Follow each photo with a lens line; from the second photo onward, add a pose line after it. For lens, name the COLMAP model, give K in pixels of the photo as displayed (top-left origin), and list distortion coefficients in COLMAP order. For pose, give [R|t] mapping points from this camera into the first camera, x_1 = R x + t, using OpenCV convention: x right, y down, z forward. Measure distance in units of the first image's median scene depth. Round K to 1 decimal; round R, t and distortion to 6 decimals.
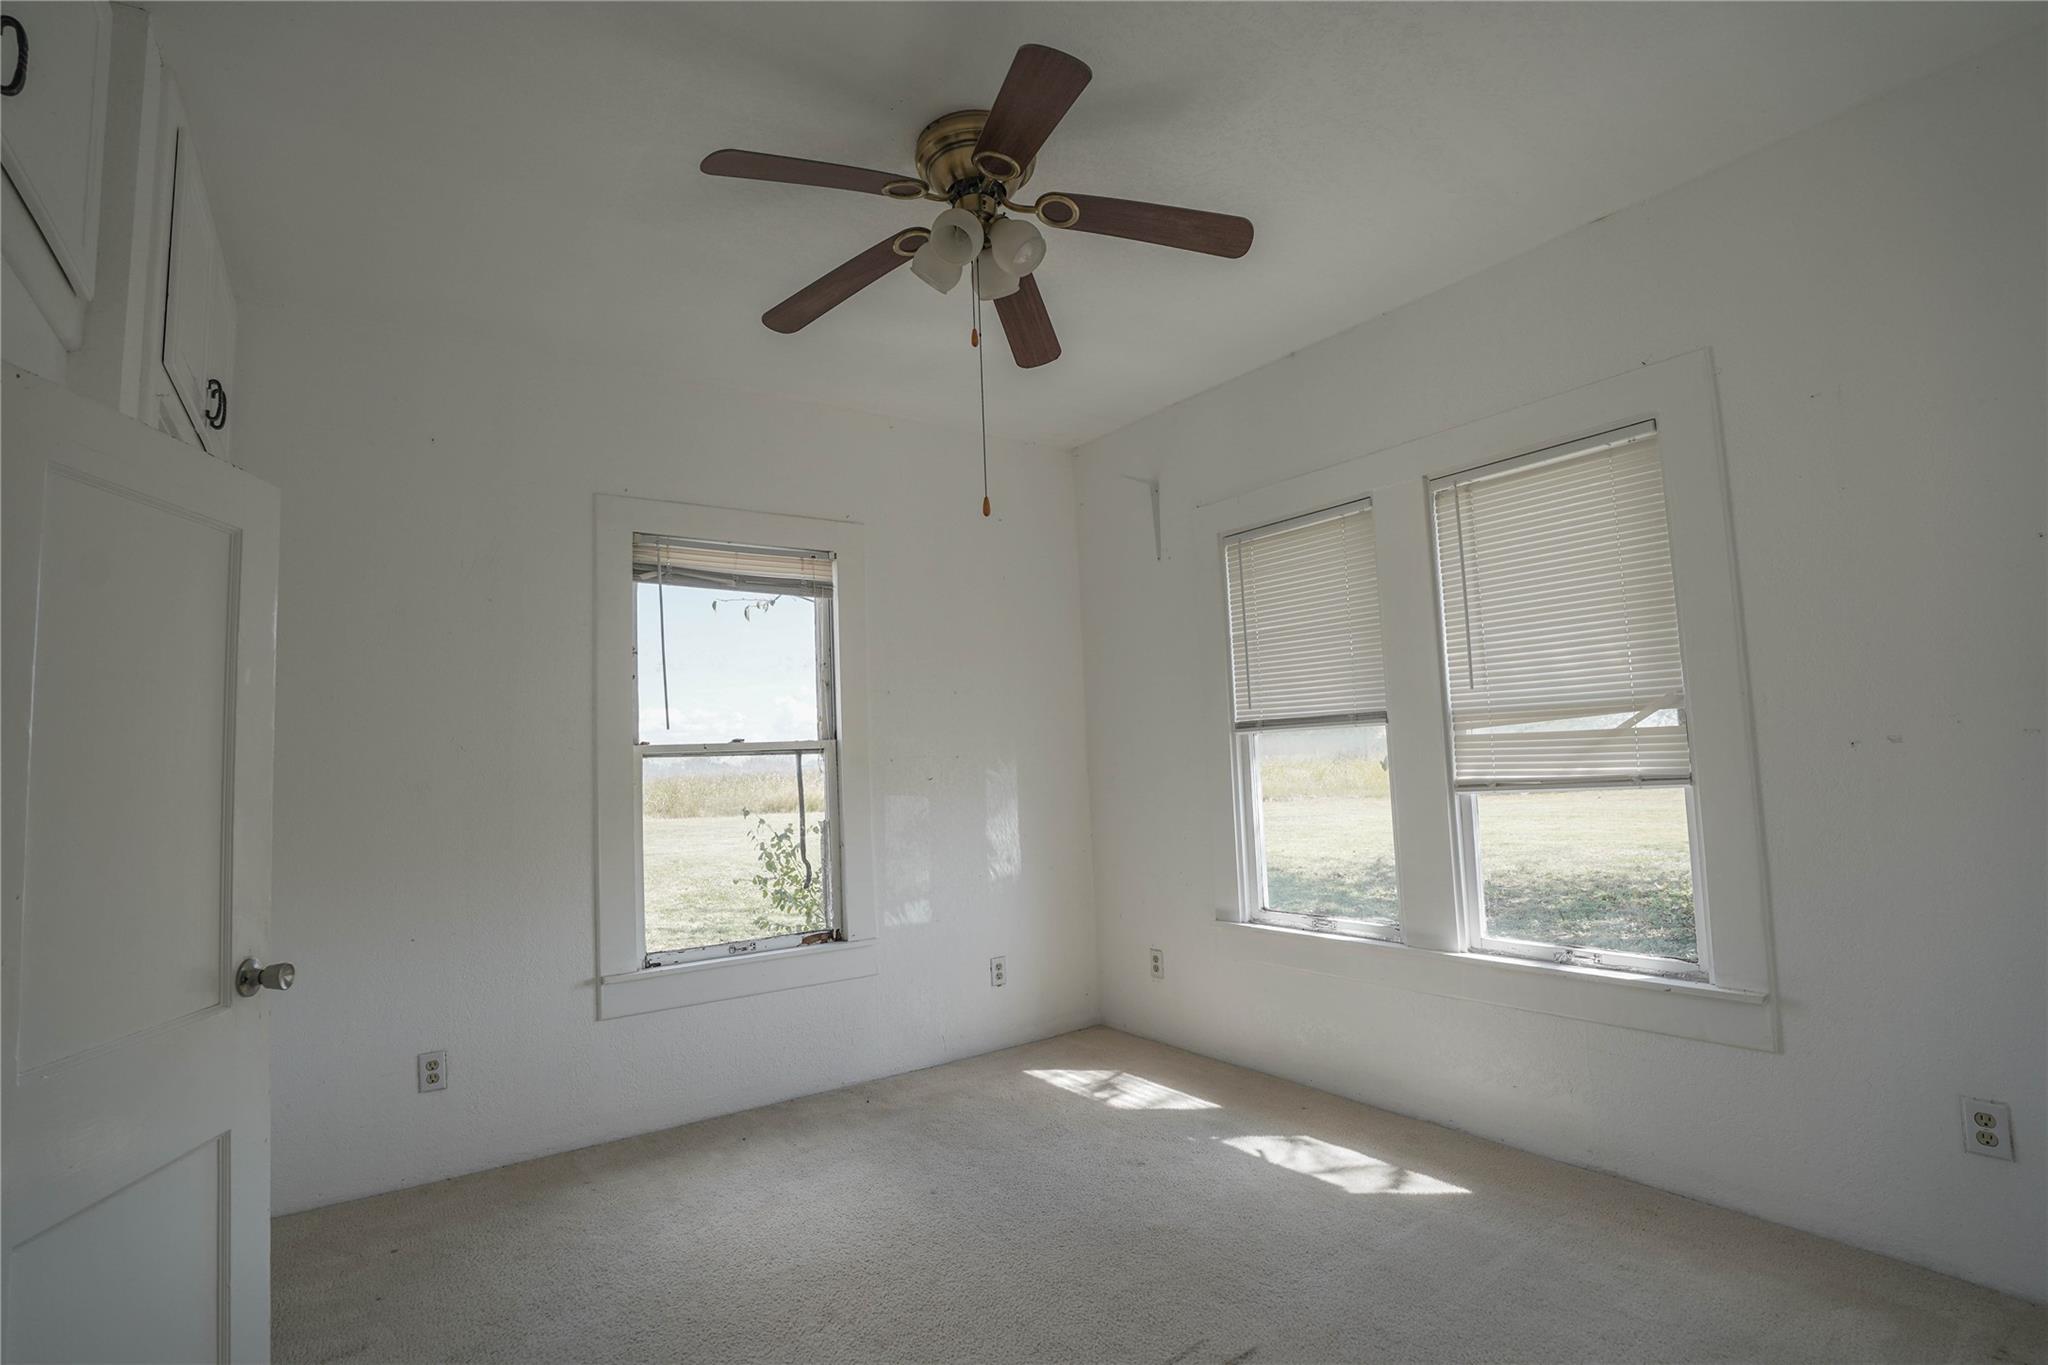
lens RADIAL K [[948.1, 0, 1024.0], [0, 948.1, 682.5], [0, 0, 1]] dist [-0.074766, 0.025354]
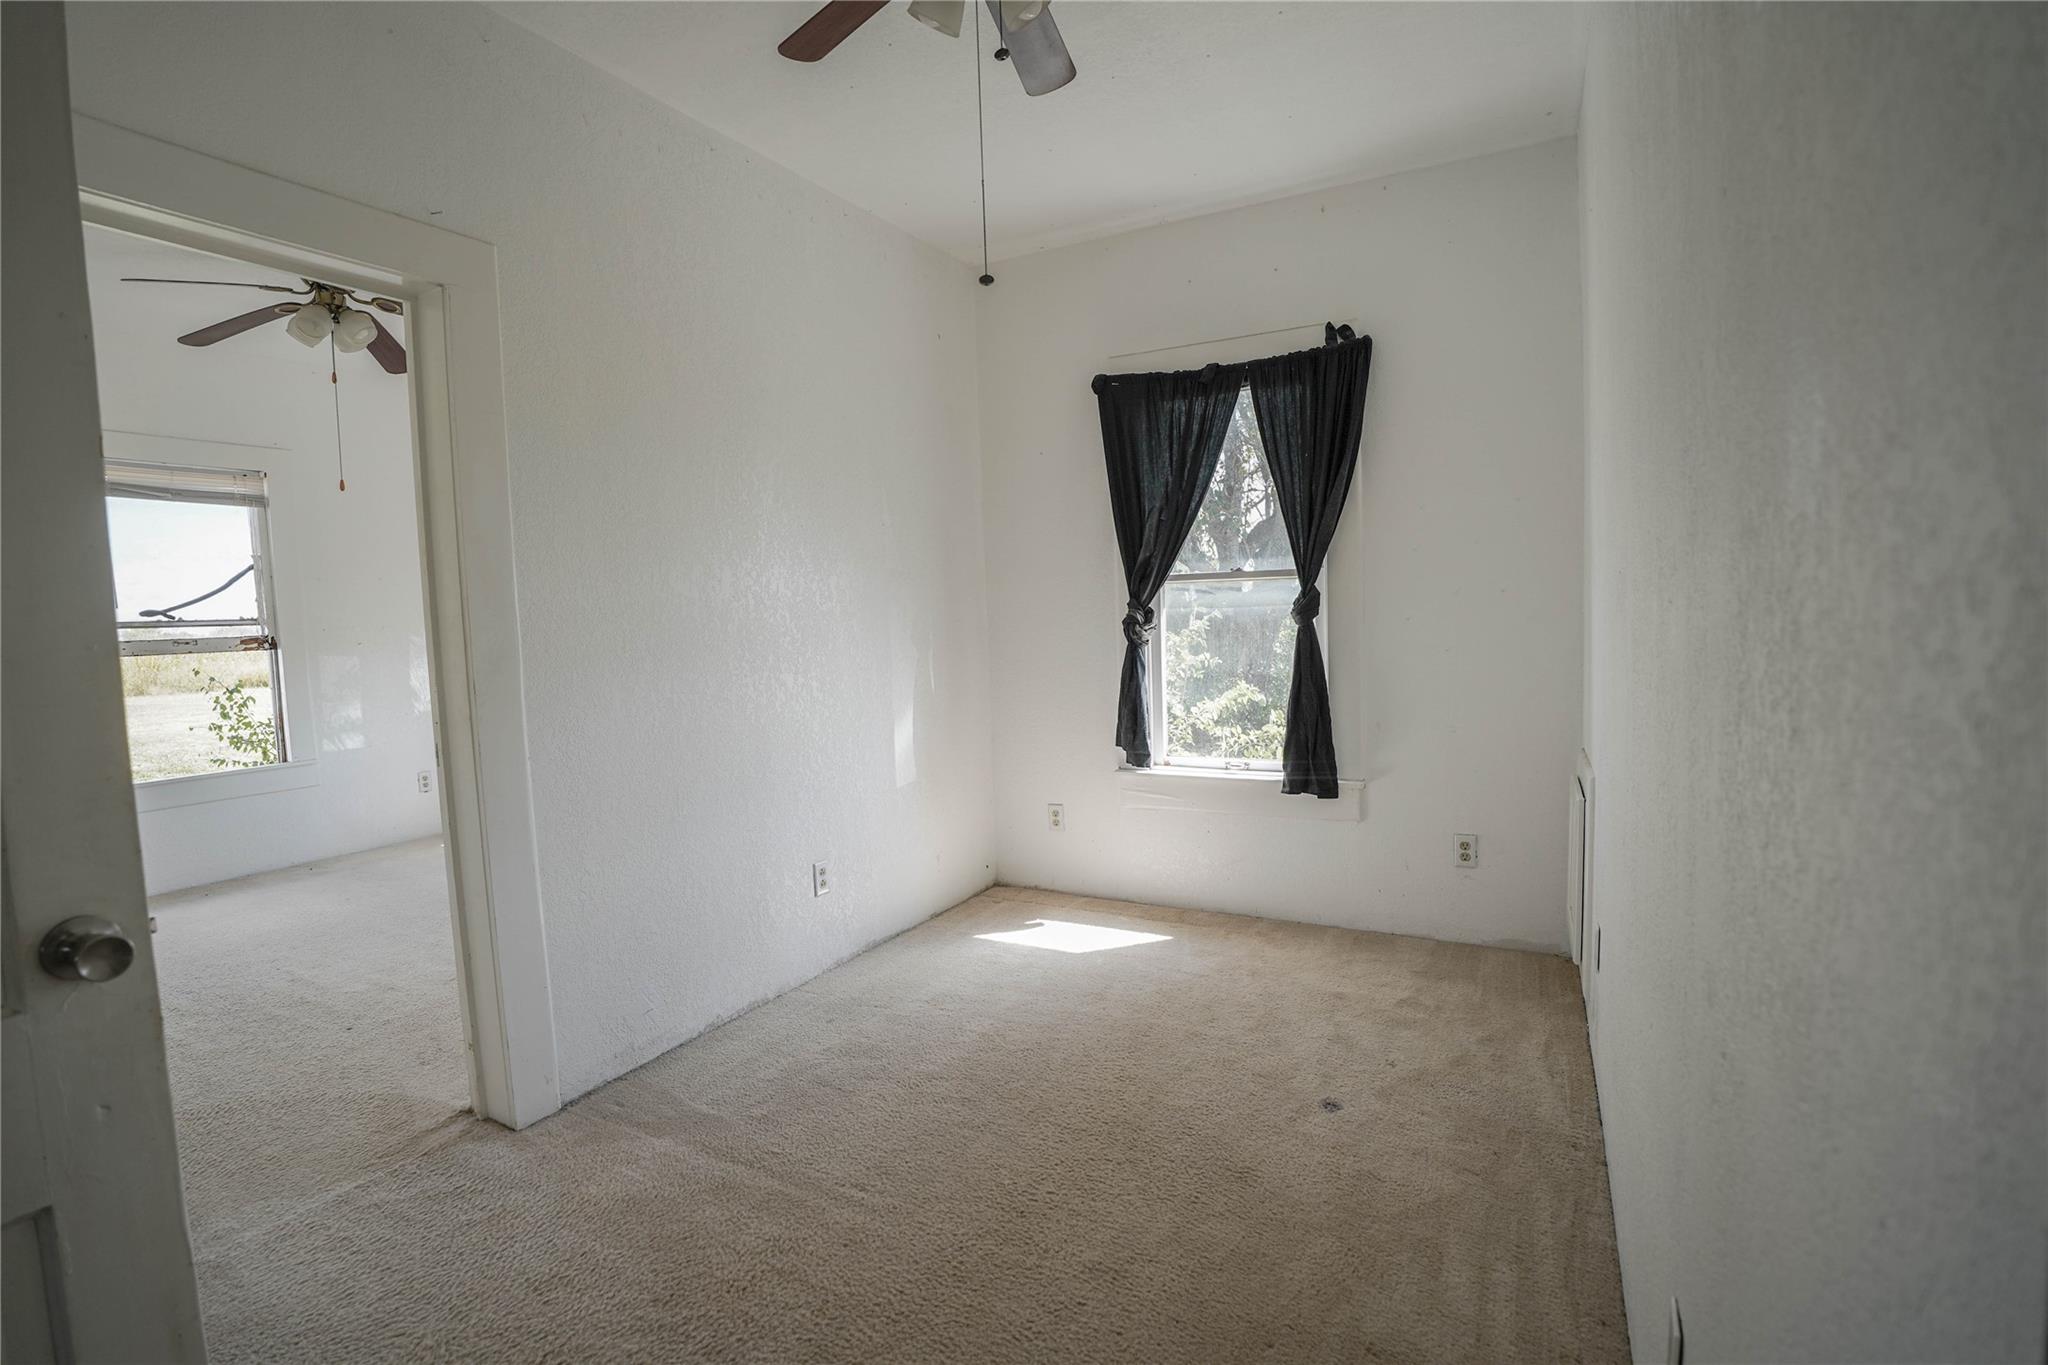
lens RADIAL K [[948.1, 0, 1024.0], [0, 948.1, 682.5], [0, 0, 1]] dist [-0.074766, 0.025354]
pose [[0.904859, -0.021358, 0.425175, 0.191119], [-0.036612, 0.991136, 0.127706, -0.043654], [-0.424134, -0.131122, 0.896056, -0.558365]]
